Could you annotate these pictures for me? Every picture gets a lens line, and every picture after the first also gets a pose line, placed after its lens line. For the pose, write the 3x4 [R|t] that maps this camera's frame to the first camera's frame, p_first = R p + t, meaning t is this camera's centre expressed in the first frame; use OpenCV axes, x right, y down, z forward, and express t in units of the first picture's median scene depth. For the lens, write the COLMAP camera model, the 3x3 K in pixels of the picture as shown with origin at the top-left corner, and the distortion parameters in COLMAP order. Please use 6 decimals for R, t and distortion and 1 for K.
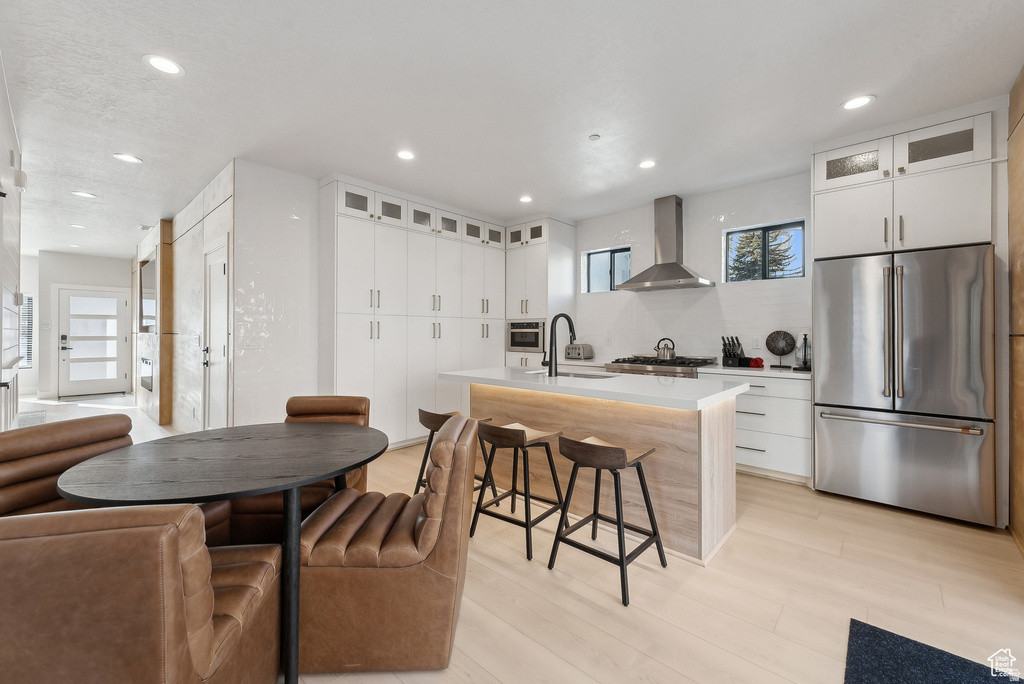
lens RADIAL K [[417.1, 0, 513.7], [0, 417.1, 338.4], [0, 0, 1]] dist [0.003944, 0.000366]
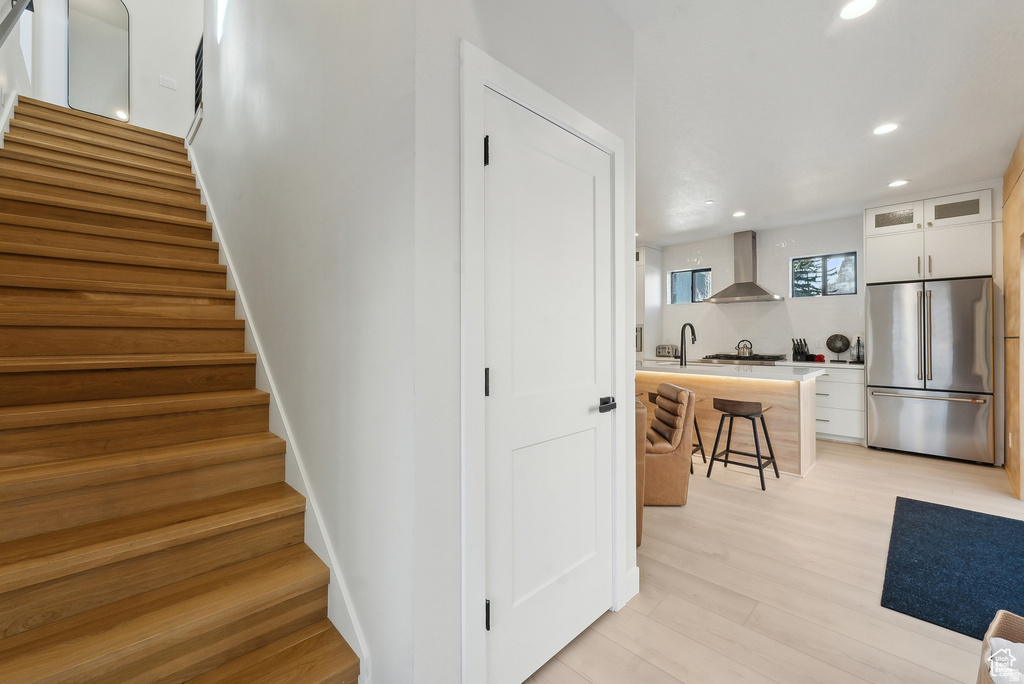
lens RADIAL K [[420.2, 0, 511.4], [0, 420.2, 339.5], [0, 0, 1]] dist [0.001666, 0.000085]
pose [[0.998753, -0.000140, -0.049920, -0.392654], [-0.000045, 0.999993, -0.003706, 0.004075], [0.049920, 0.003703, 0.998746, -0.460737]]
